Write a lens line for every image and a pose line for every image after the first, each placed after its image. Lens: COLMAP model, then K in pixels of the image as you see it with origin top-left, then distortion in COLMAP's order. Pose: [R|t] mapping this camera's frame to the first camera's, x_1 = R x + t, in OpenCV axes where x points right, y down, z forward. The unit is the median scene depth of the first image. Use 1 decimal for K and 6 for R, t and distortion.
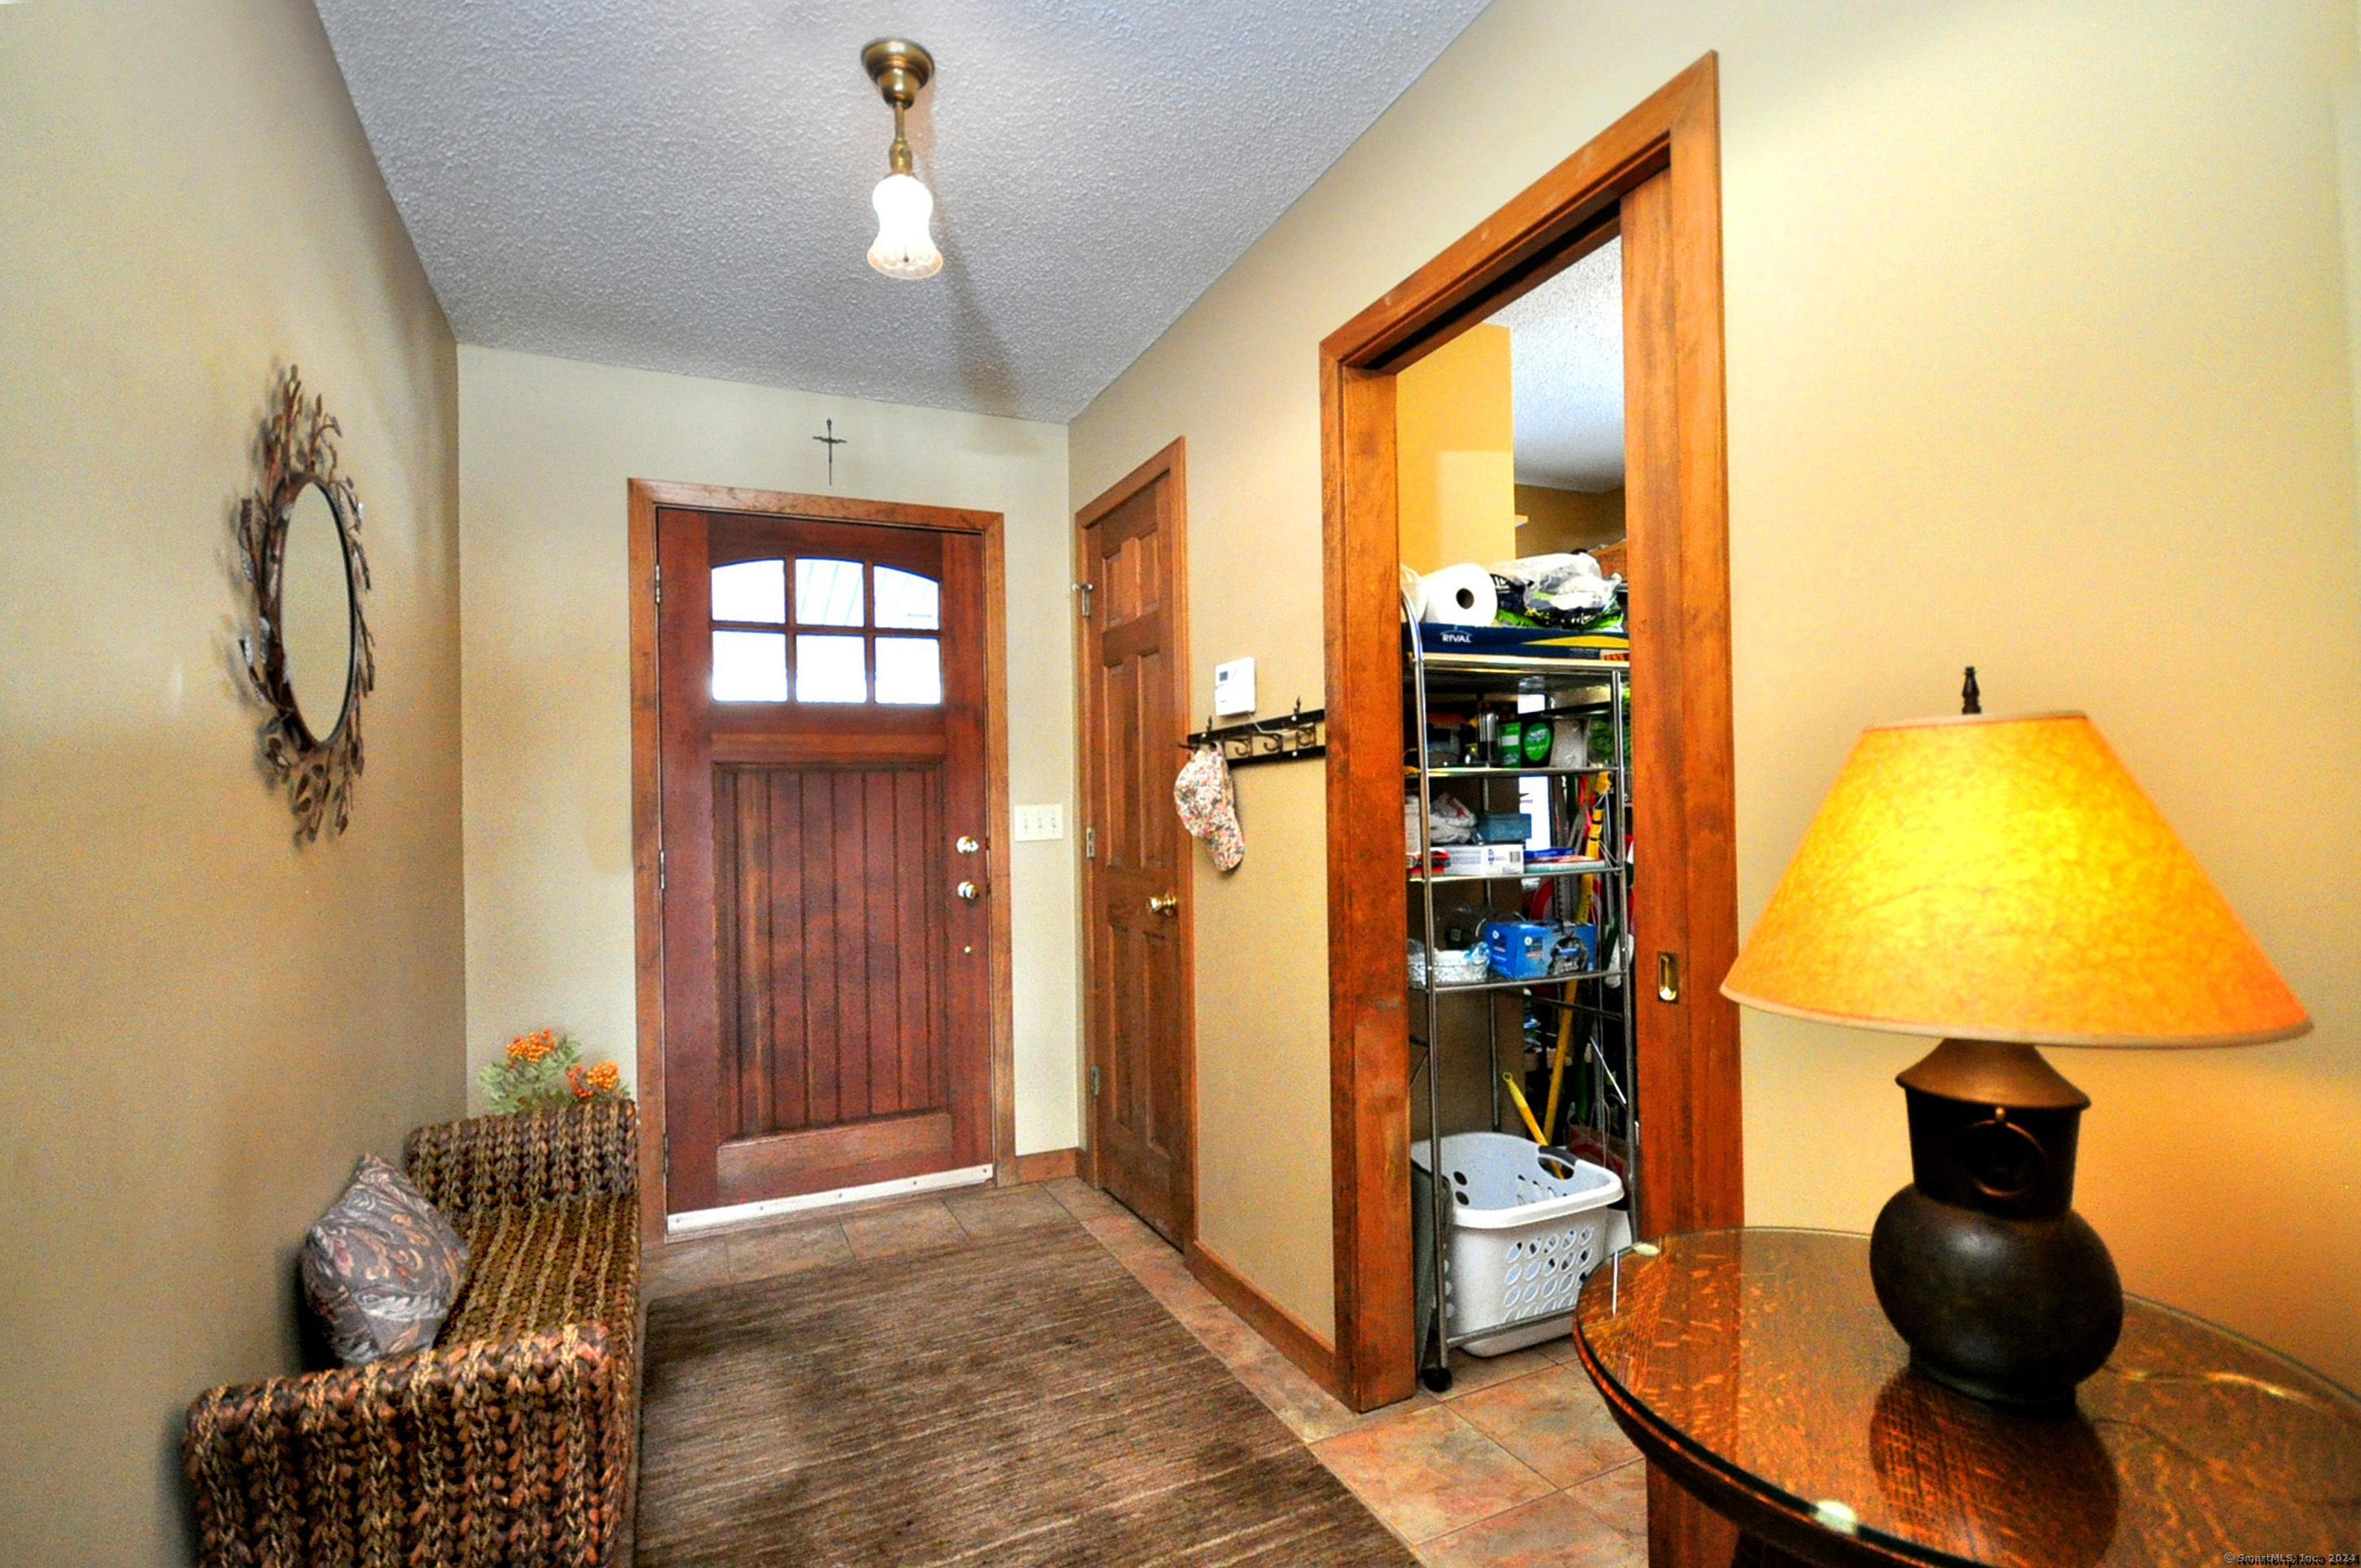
lens RADIAL K [[1075.1, 0, 1173.7], [0, 1075.1, 797.1], [0, 0, 1]] dist [-0.003565, 0.000095]
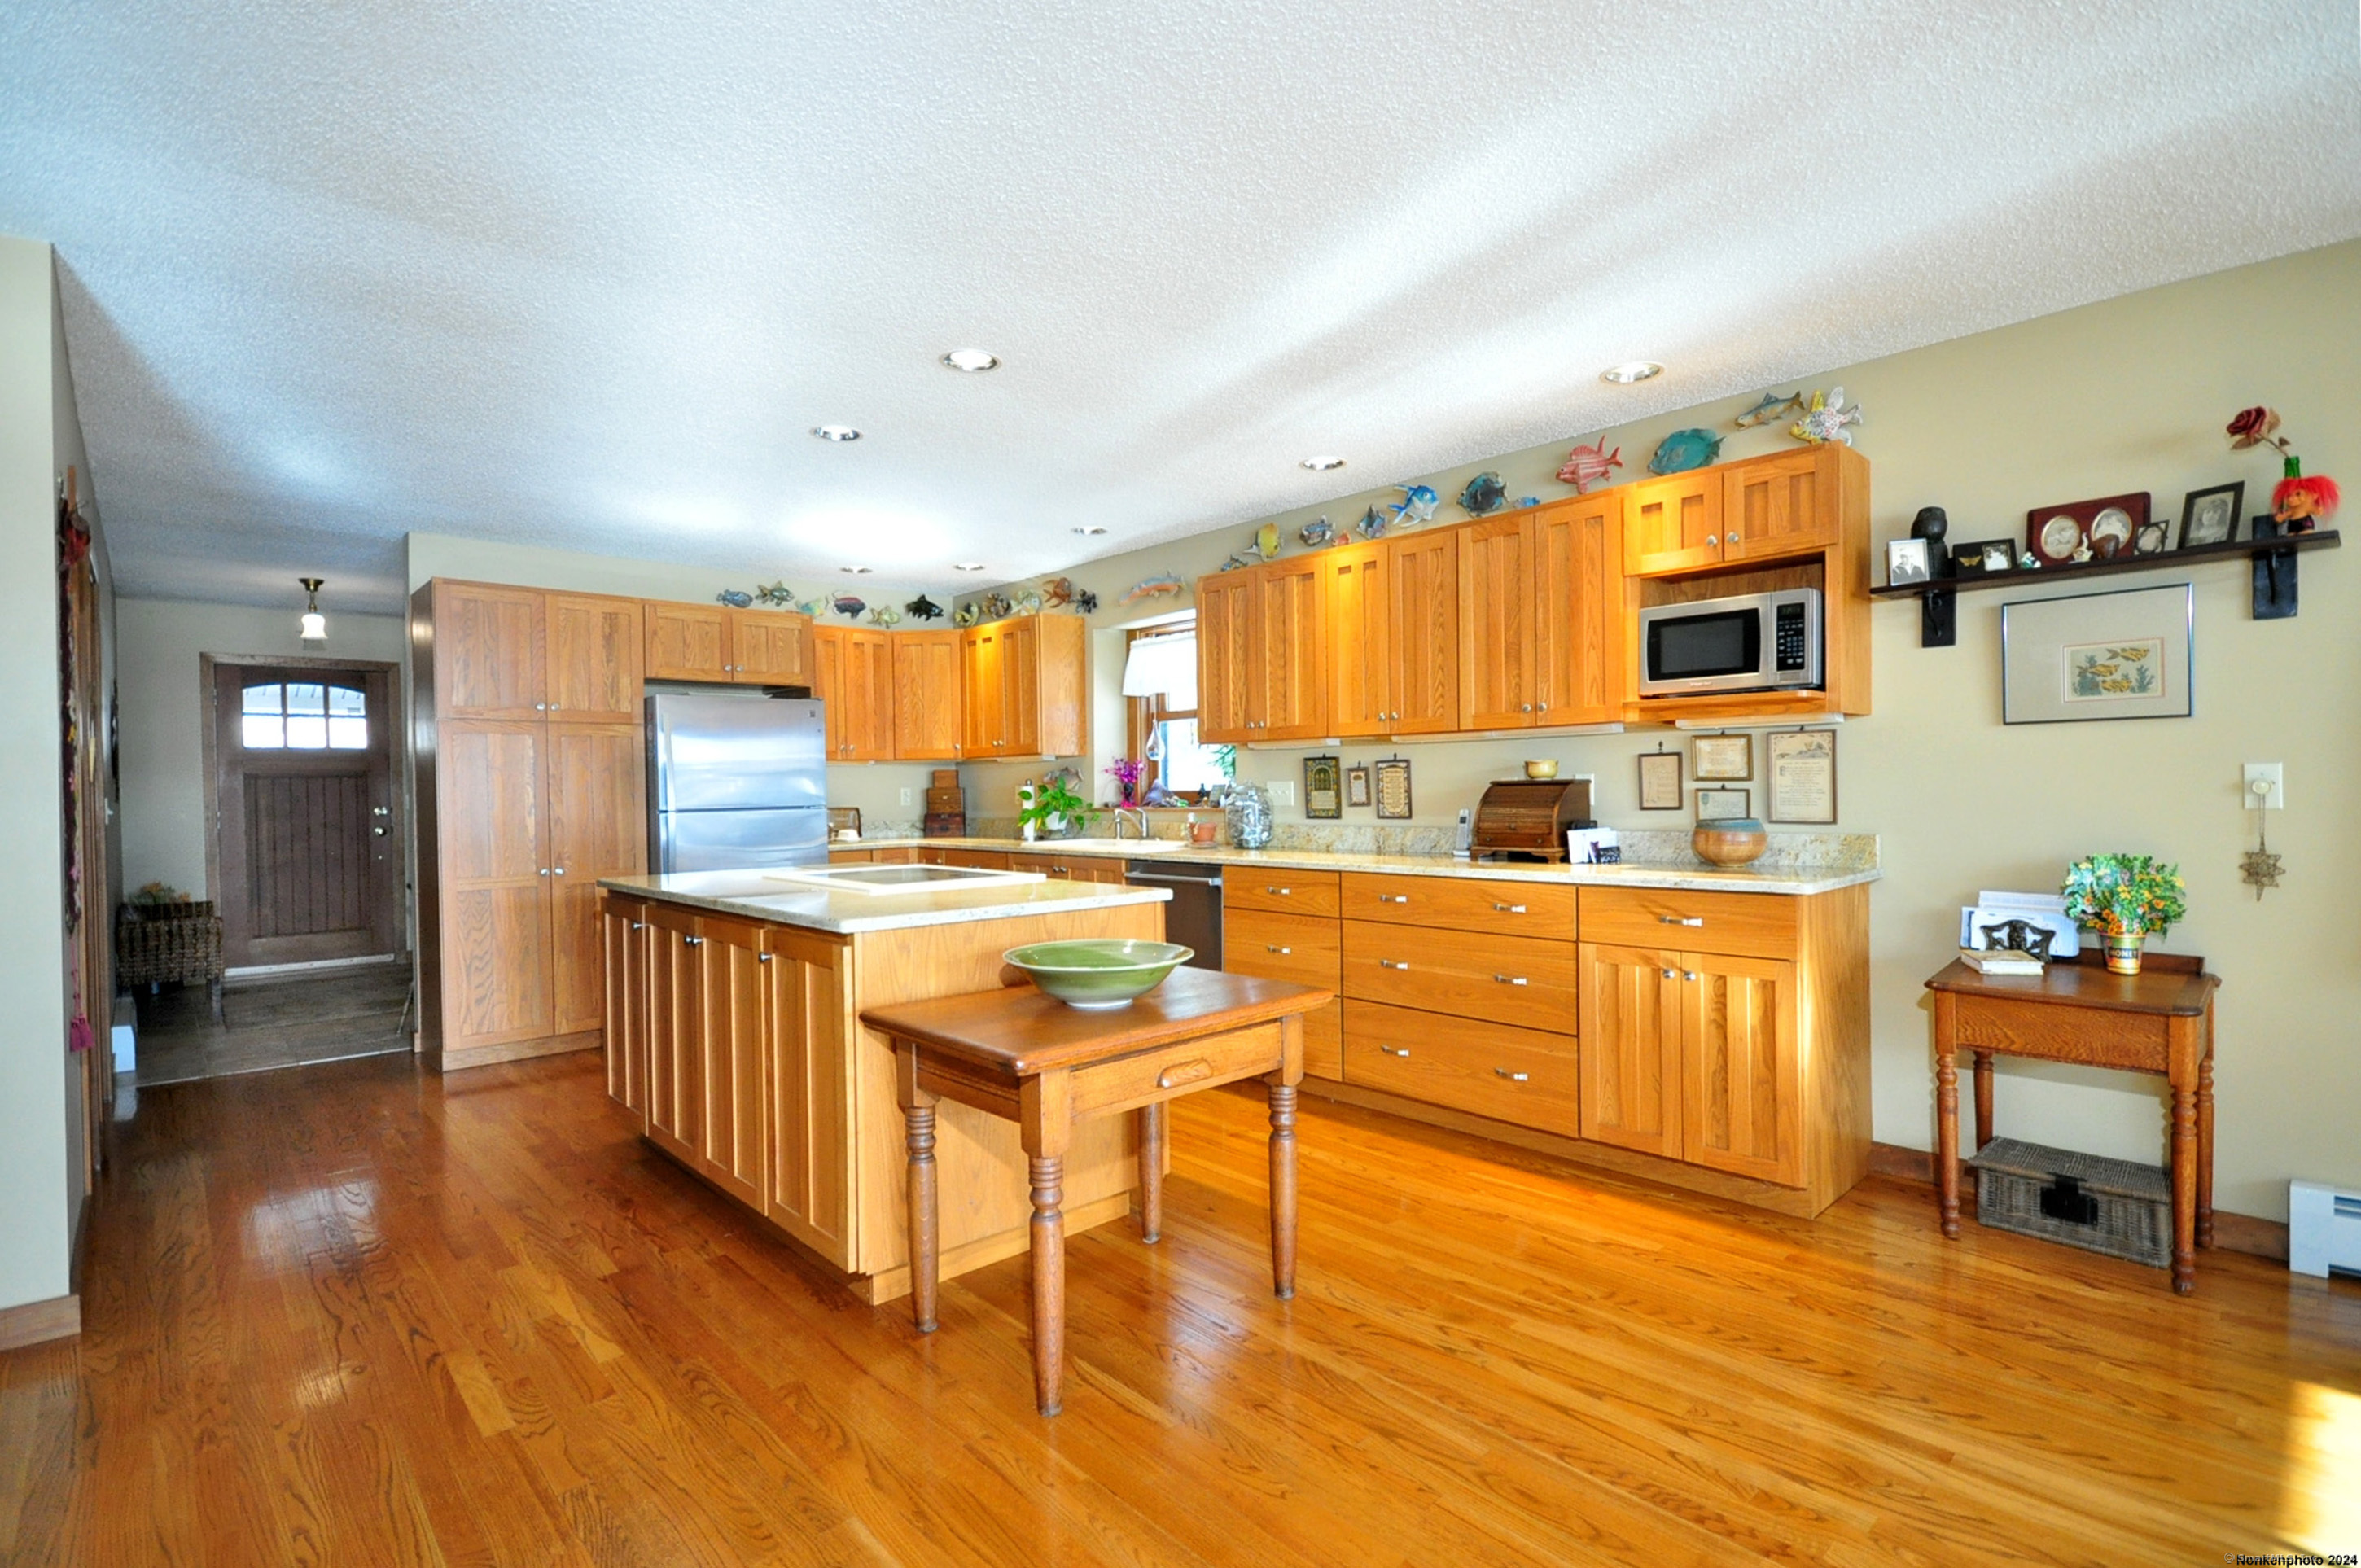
lens RADIAL K [[1116.6, 0, 1174.7], [0, 1116.6, 797.1], [0, 0, 1]] dist [0.000679, 0.000021]
pose [[0.953995, 0.008740, 0.299694, 0.736336], [-0.015522, 0.999674, 0.020259, -0.060355], [-0.299420, -0.023979, 0.953820, -1.831224]]
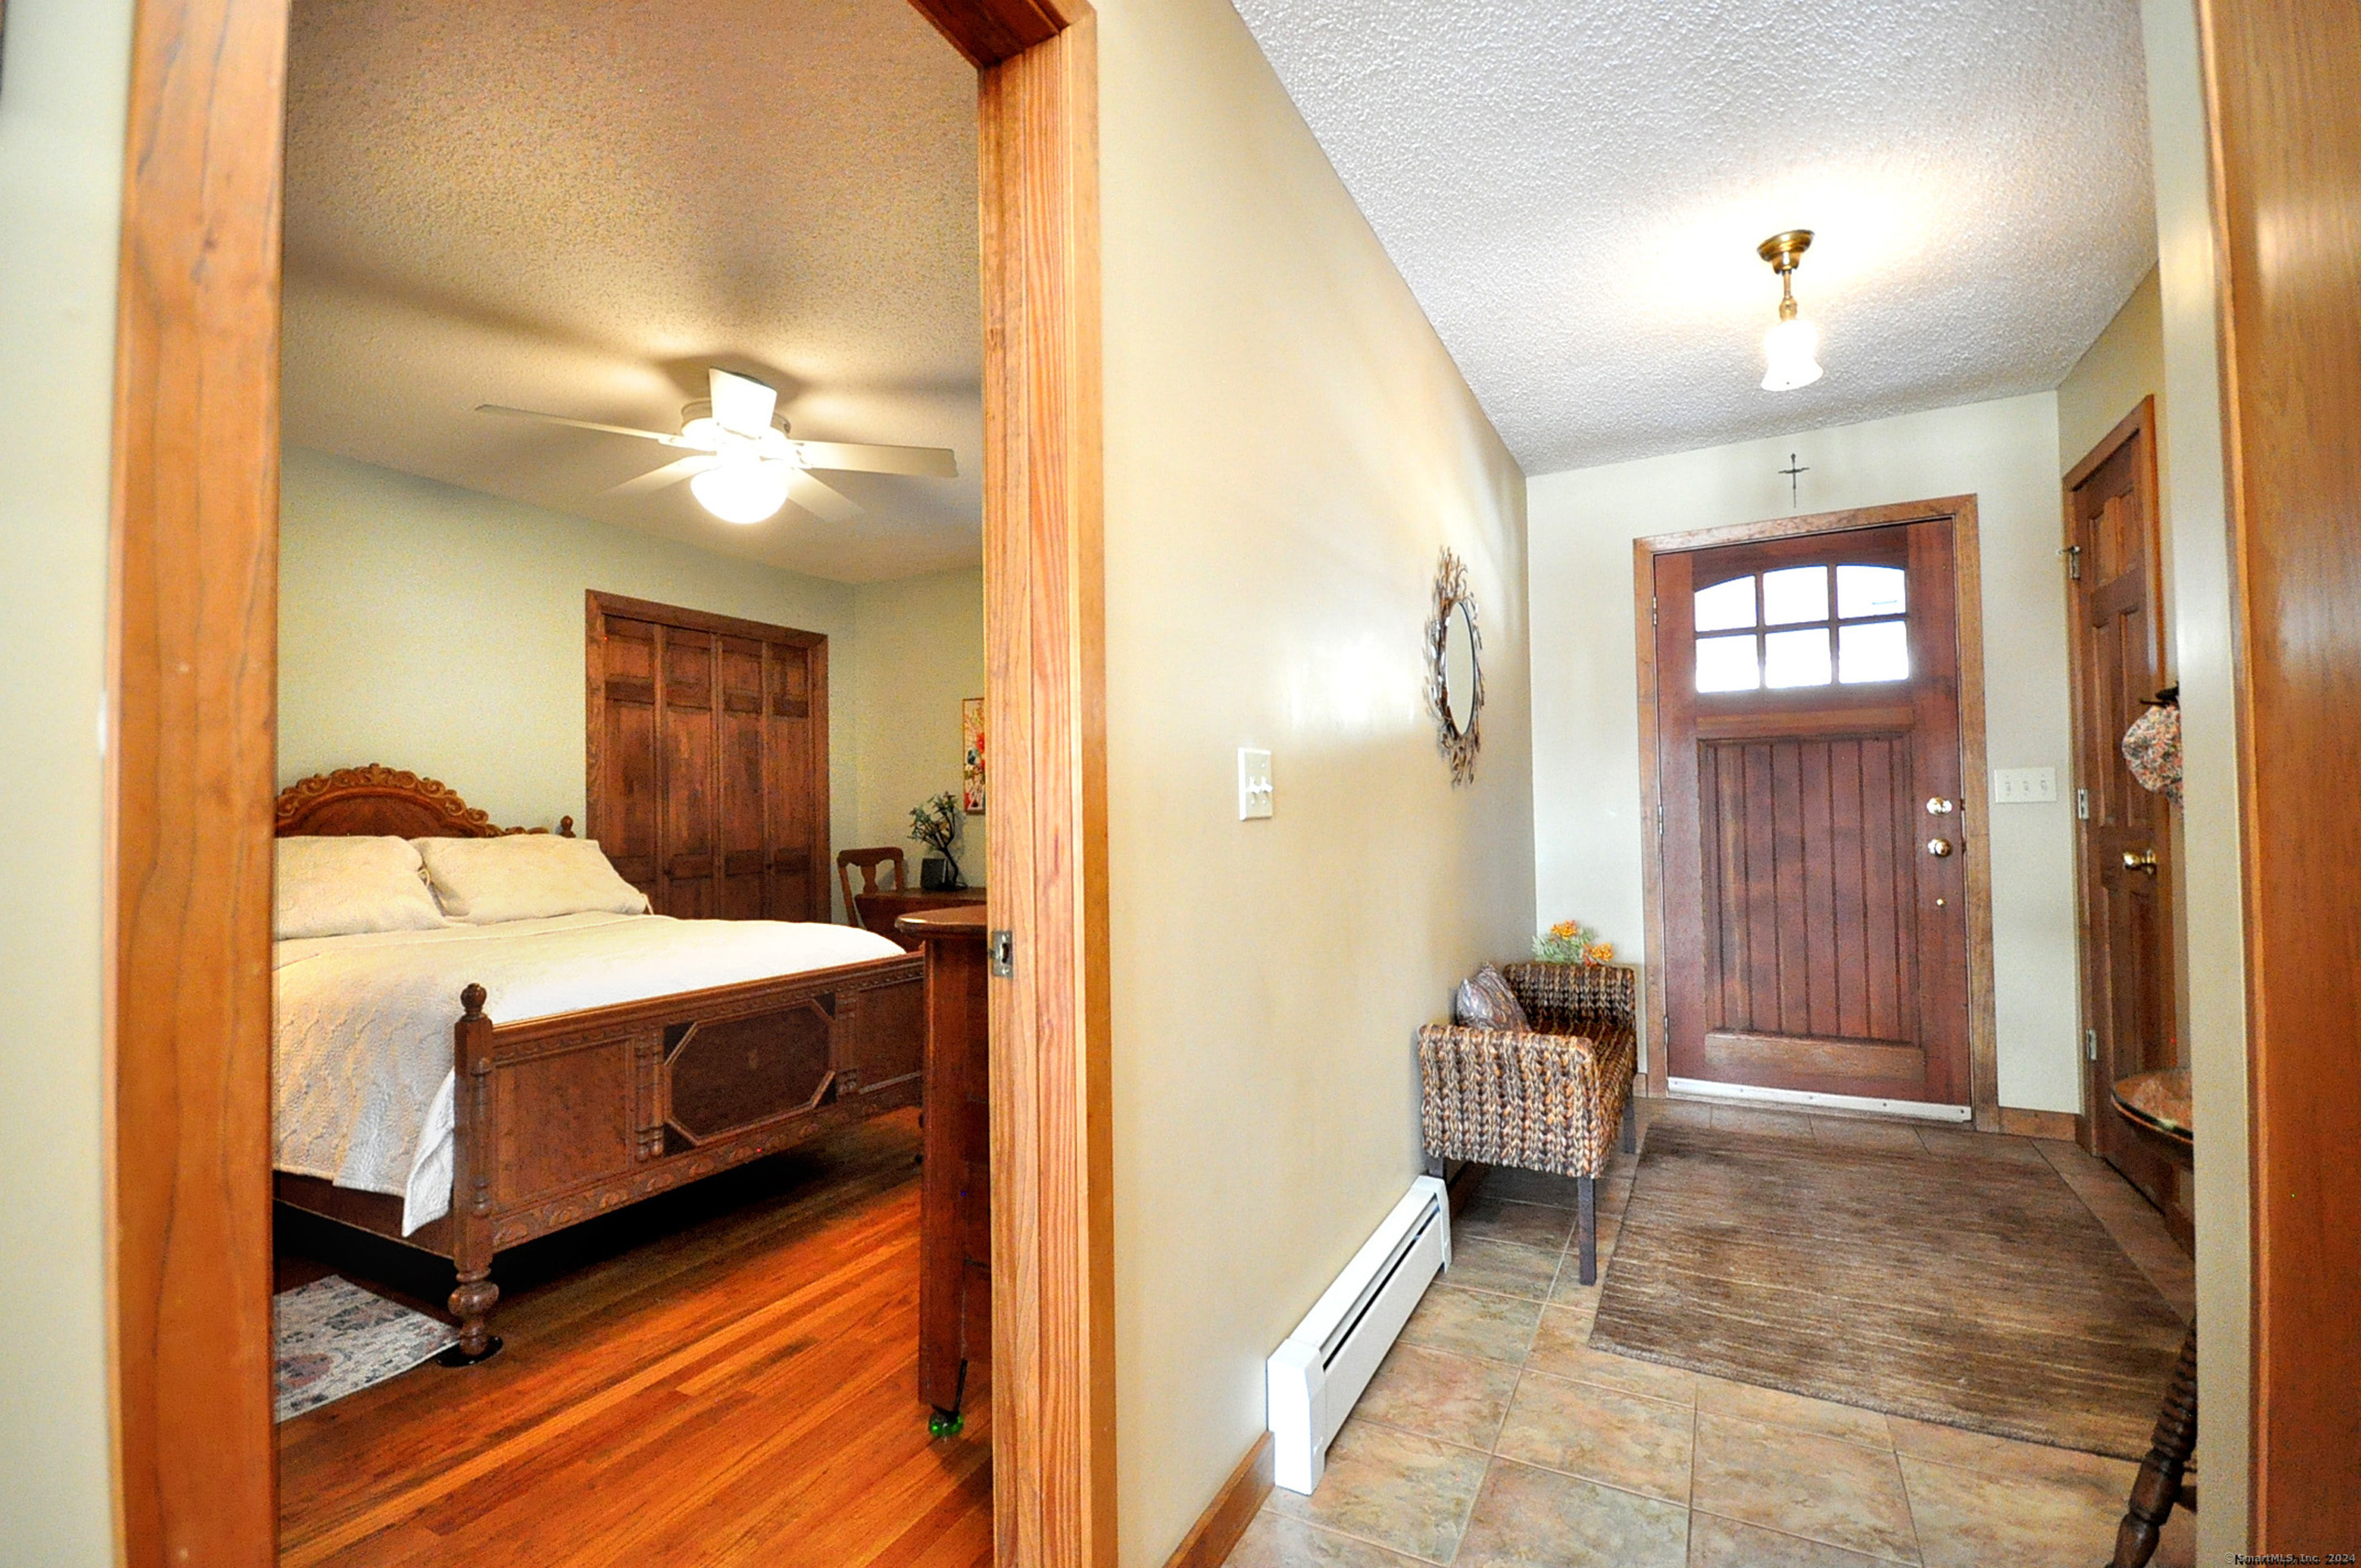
lens RADIAL K [[1044.3, 0, 1185.1], [0, 1044.3, 800.2], [0, 0, 1]] dist [0.004285, -0.007369]
pose [[0.610605, 0.002868, -0.791930, 0.193164], [0.011263, 0.999861, 0.012306, 0.018235], [0.791855, -0.016434, 0.610488, -0.268746]]
